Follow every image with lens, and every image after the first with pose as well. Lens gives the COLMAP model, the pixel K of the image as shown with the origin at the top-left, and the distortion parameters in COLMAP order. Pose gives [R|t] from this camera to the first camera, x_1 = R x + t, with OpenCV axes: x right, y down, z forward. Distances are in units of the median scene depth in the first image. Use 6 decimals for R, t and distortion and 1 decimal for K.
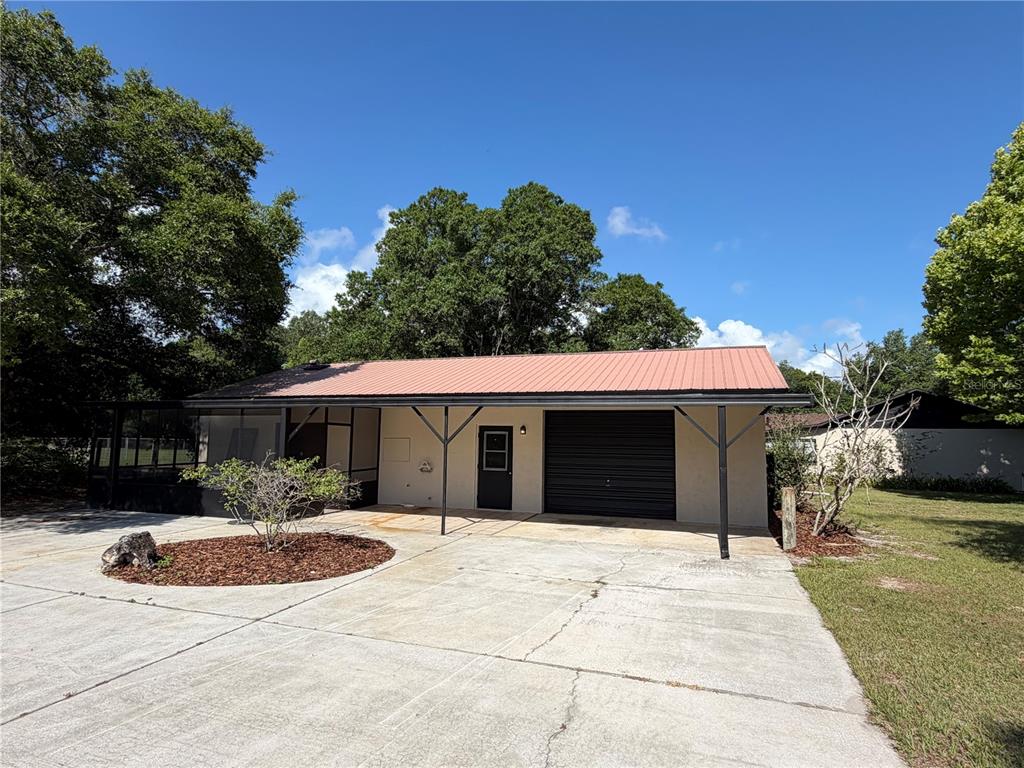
lens RADIAL K [[567.5, 0, 512.0], [0, 567.5, 385.2], [0, 0, 1]] dist [-0.000579, 0.001281]
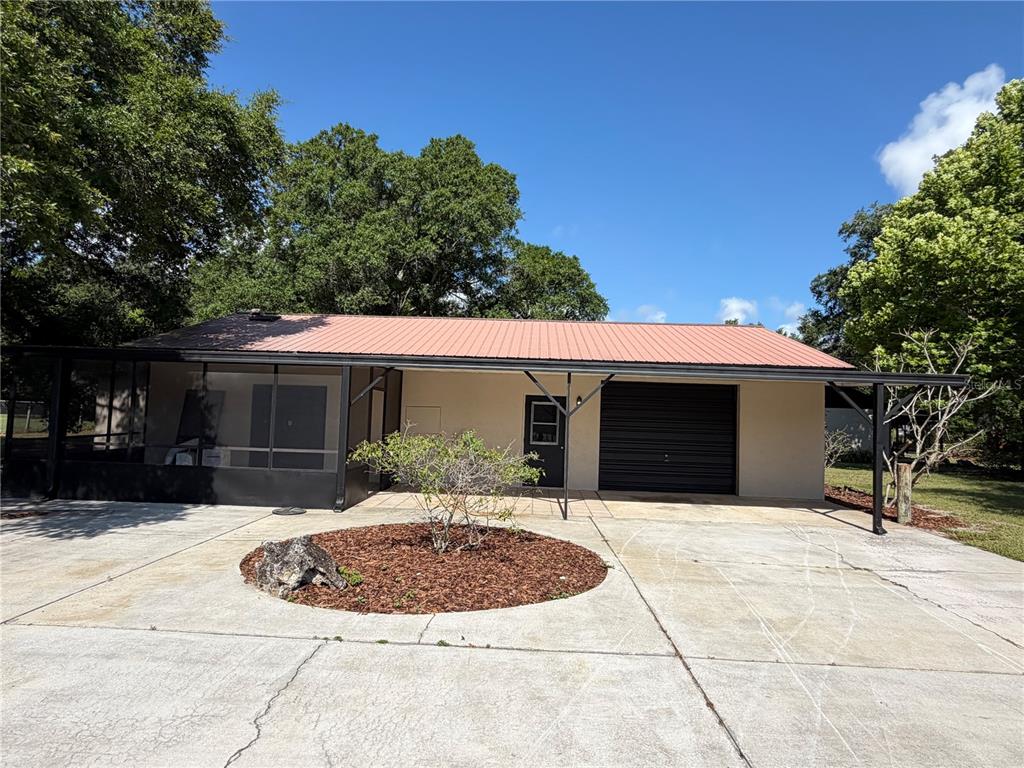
lens RADIAL K [[567.5, 0, 512.2], [0, 567.5, 382.8], [0, 0, 1]] dist [-0.000579, 0.001281]
pose [[0.955273, 0.033985, 0.293767, -0.351973], [-0.048248, 0.997975, 0.041440, 0.016300], [-0.291764, -0.053760, 0.954978, 0.151927]]
